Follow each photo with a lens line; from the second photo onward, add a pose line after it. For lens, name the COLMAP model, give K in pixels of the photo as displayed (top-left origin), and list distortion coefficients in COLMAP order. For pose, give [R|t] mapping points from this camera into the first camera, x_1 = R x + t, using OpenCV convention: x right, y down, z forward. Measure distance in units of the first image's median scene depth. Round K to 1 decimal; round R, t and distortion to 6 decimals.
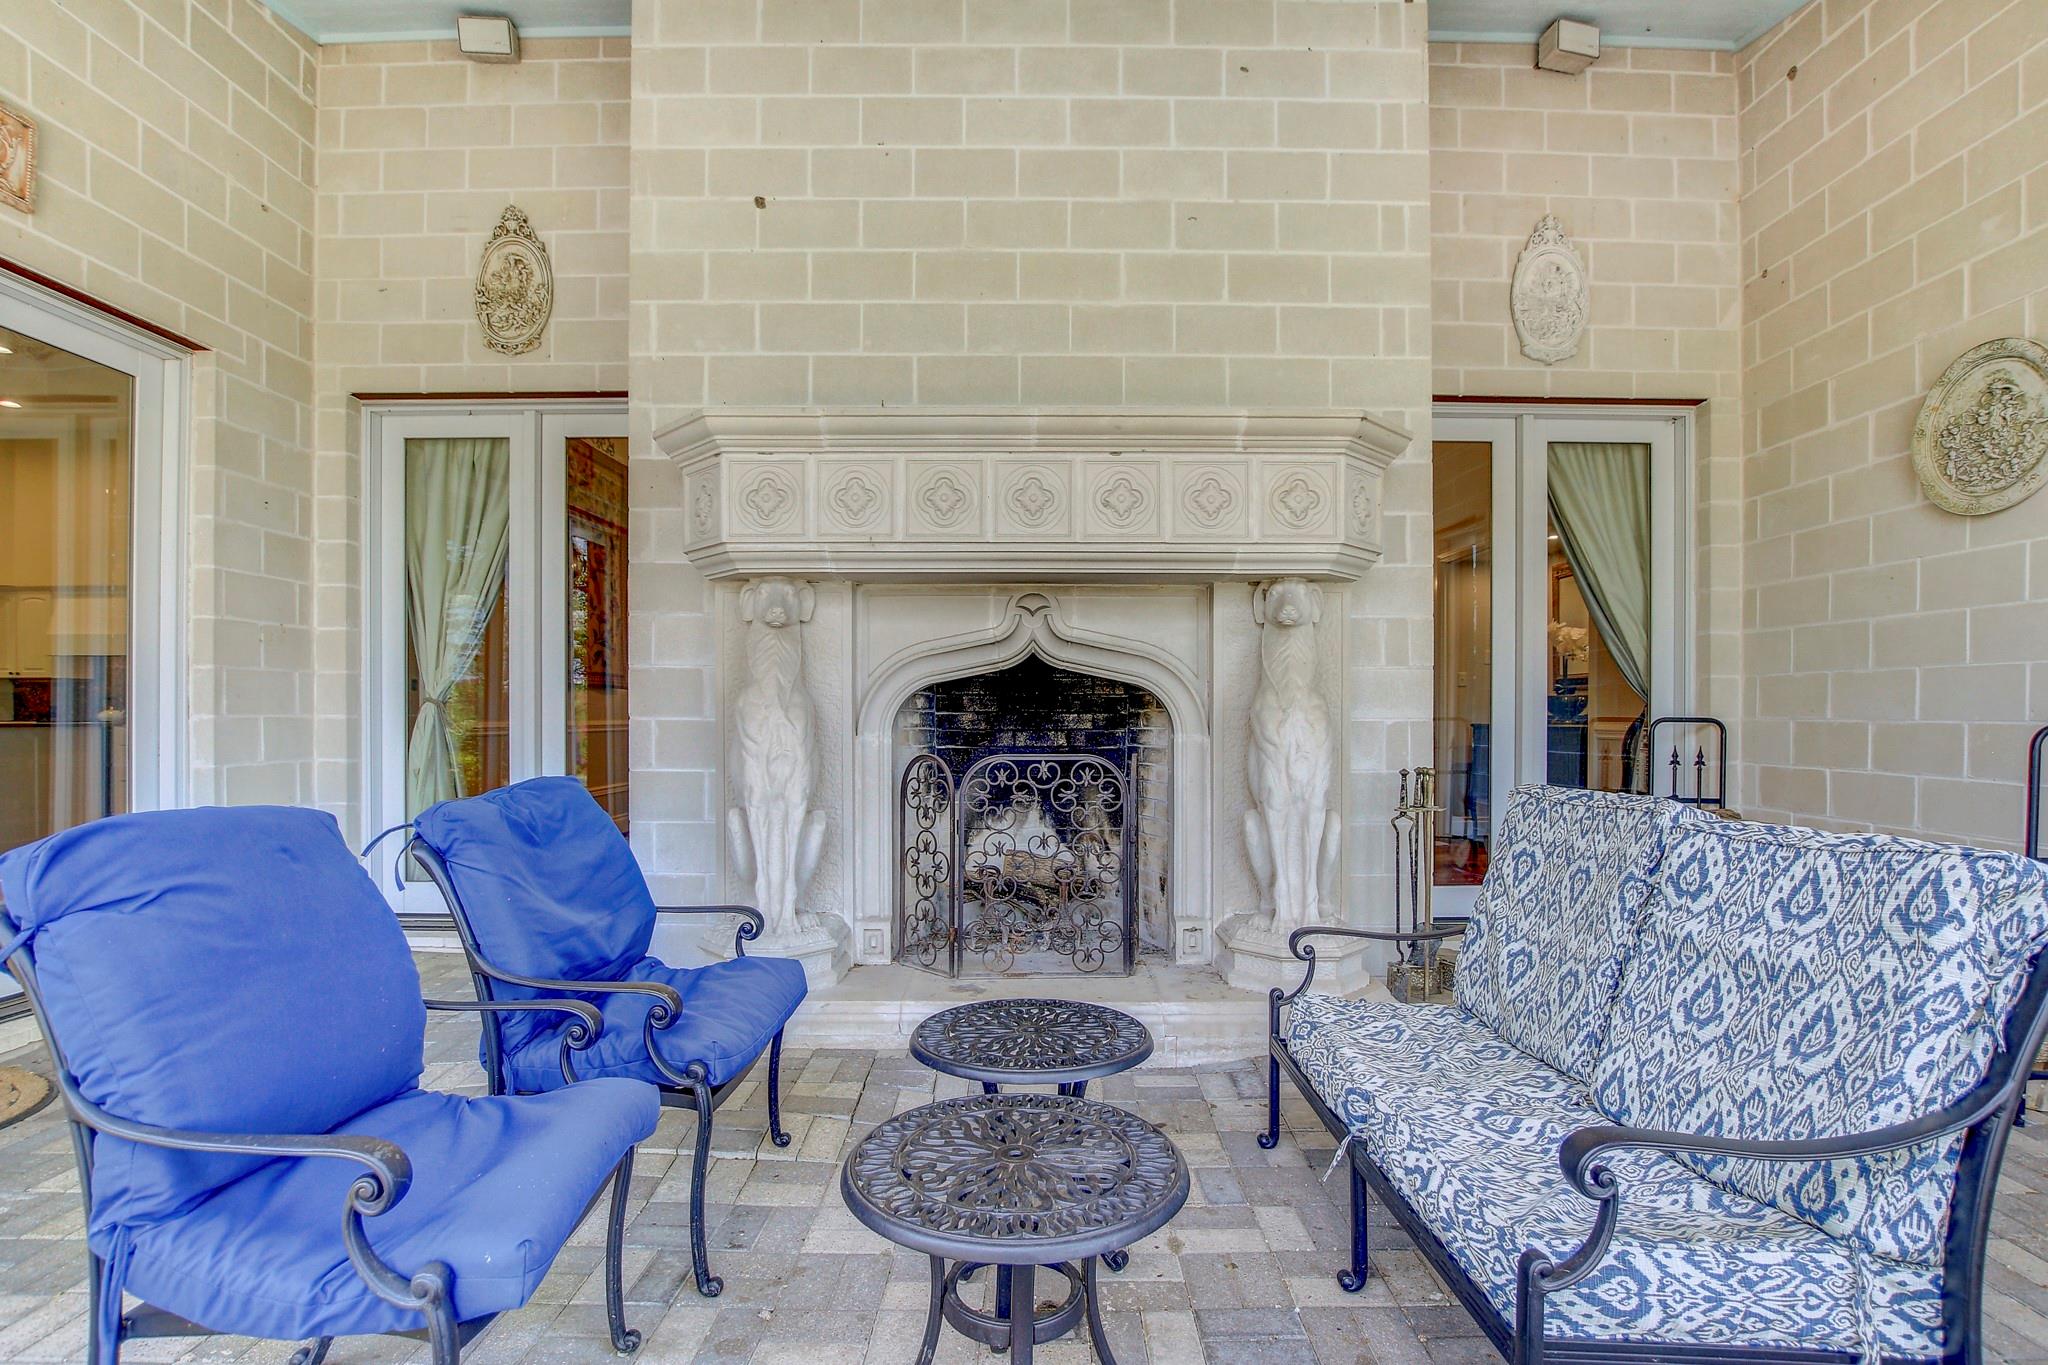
lens RADIAL K [[986.2, 0, 1022.6], [0, 986.2, 718.2], [0, 0, 1]] dist [-0.038922, 0.007779]
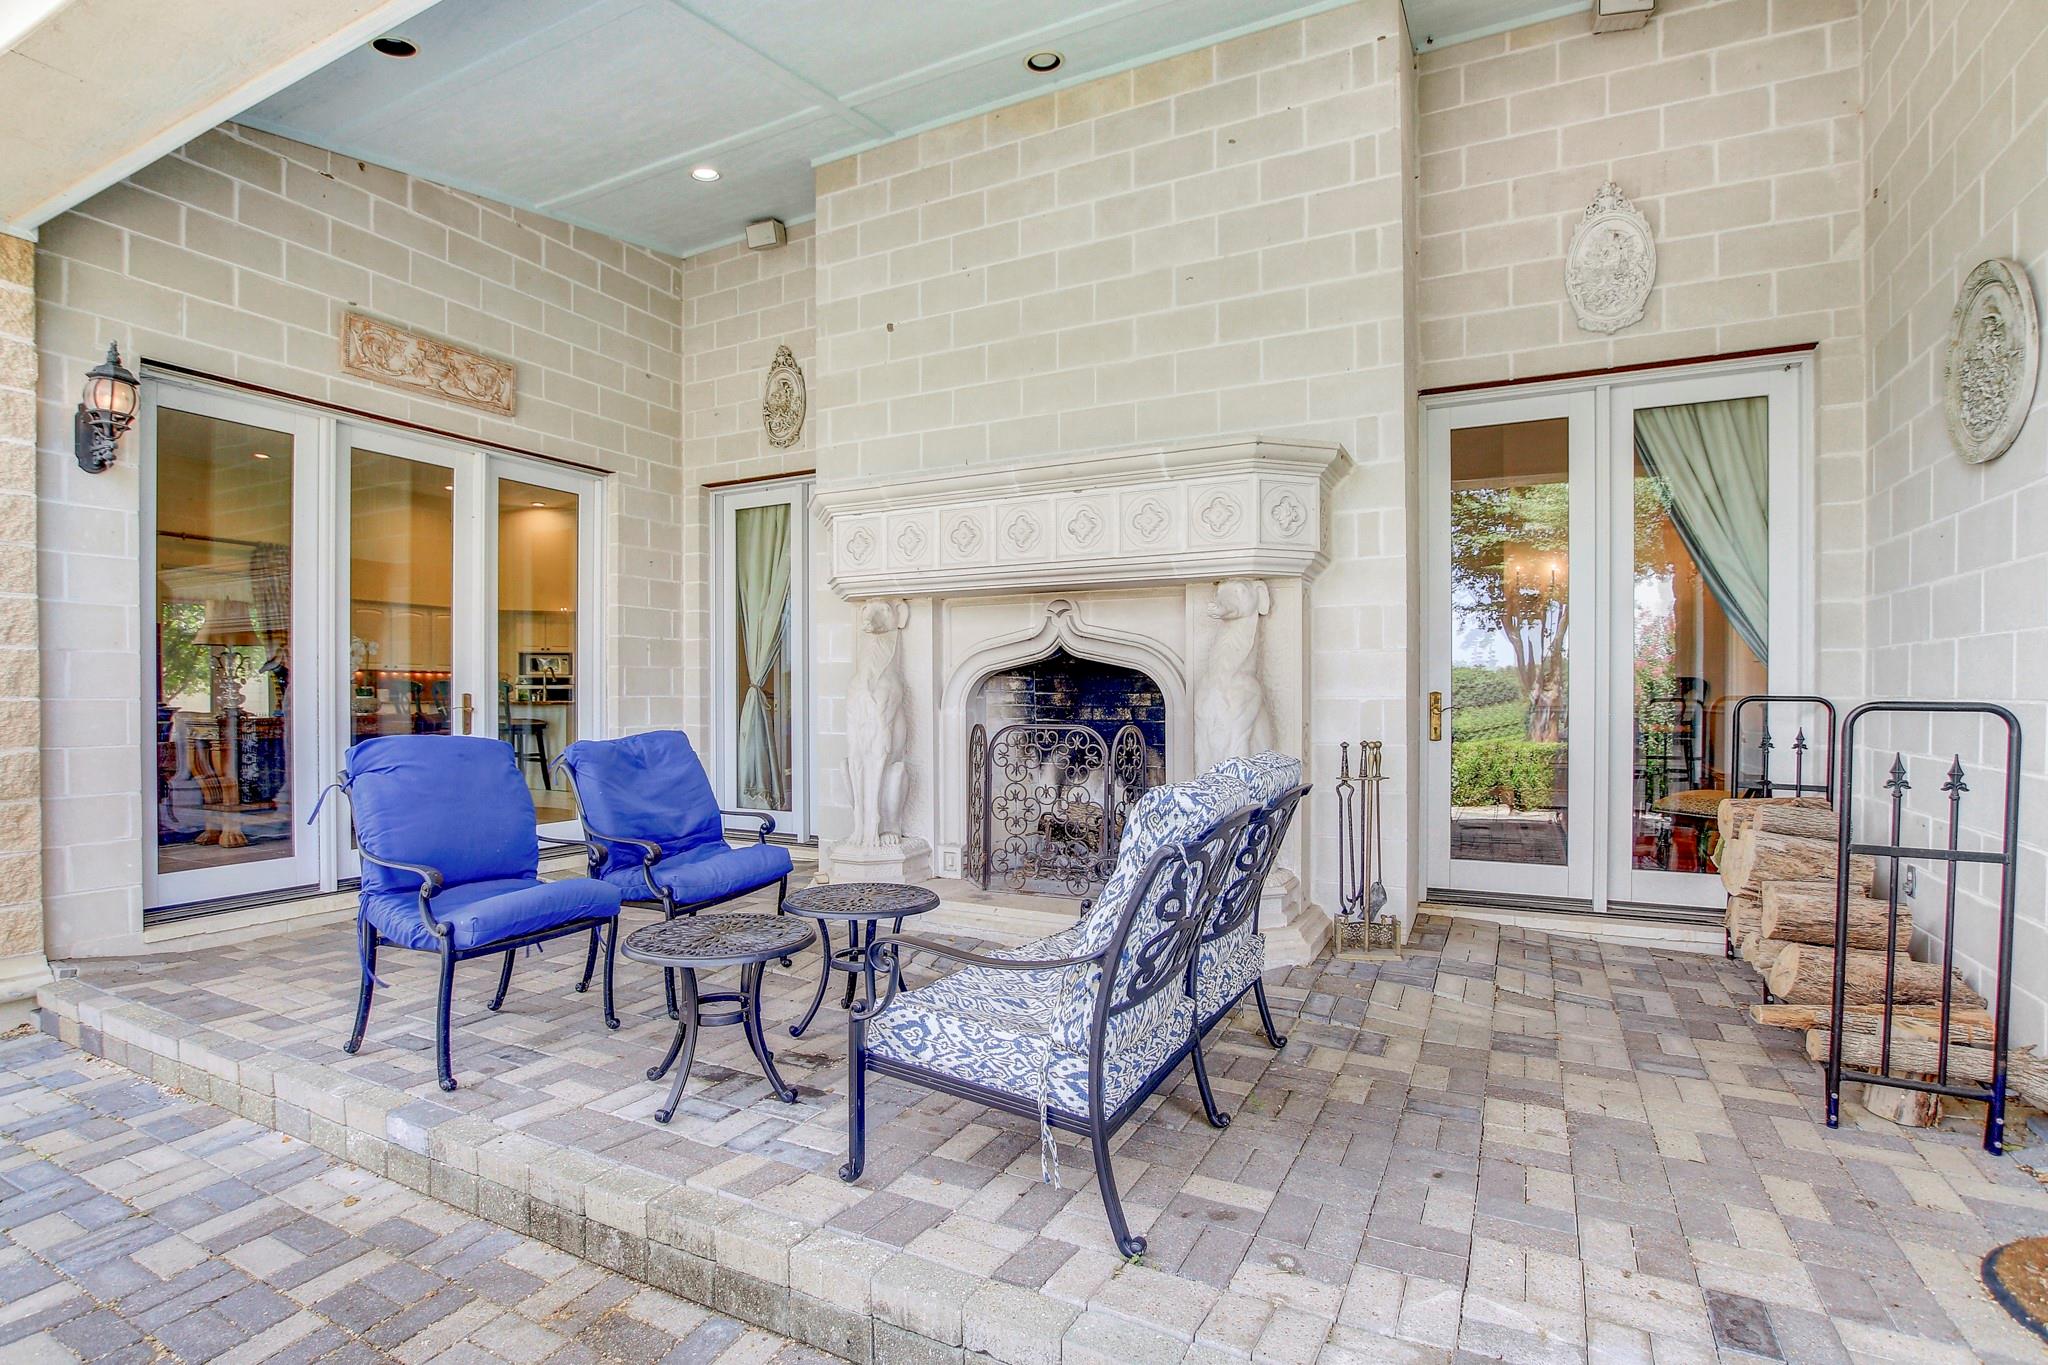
lens RADIAL K [[968.2, 0, 1028.3], [0, 968.2, 701.5], [0, 0, 1]] dist [-0.034706, 0.001412]
pose [[0.889868, 0.000673, -0.456218, 0.534977], [0.000457, 0.999997, 0.002367, 0.002979], [0.456218, -0.002315, 0.889865, -0.138022]]
